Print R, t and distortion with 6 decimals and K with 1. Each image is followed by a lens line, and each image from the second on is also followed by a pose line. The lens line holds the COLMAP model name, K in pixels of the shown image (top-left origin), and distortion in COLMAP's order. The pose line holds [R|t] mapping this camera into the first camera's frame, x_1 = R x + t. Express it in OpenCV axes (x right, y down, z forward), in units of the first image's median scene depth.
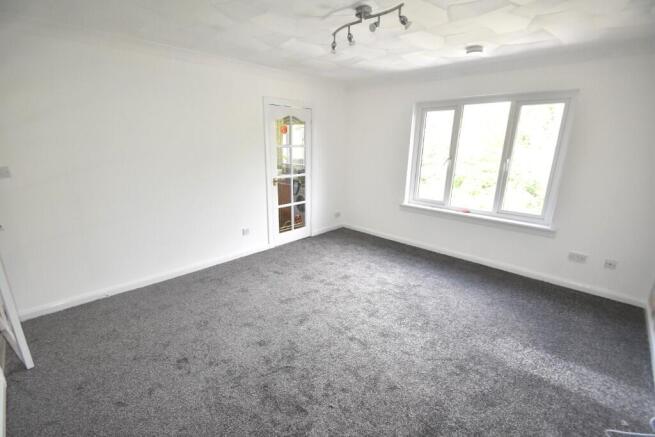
lens RADIAL K [[289.6, 0, 318.7], [0, 289.6, 220.2], [0, 0, 1]] dist [-0.000070, -0.000061]
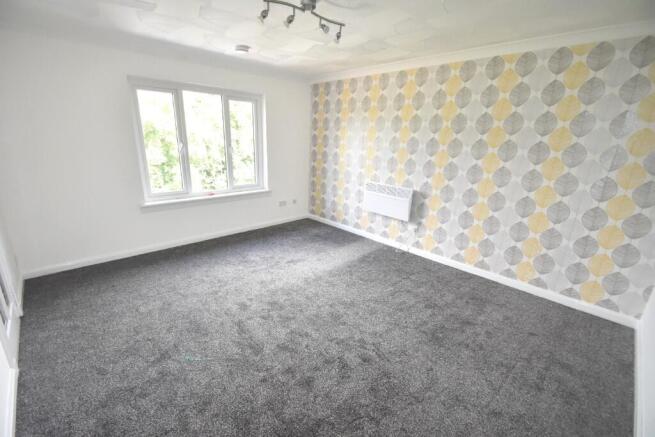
lens RADIAL K [[289.6, 0, 318.7], [0, 289.6, 220.2], [0, 0, 1]] dist [-0.000070, -0.000061]
pose [[0.045331, -0.293002, 0.955037, -0.547835], [0.230977, 0.933188, 0.275336, -0.148521], [-0.971903, 0.208110, 0.109979, 0.532485]]
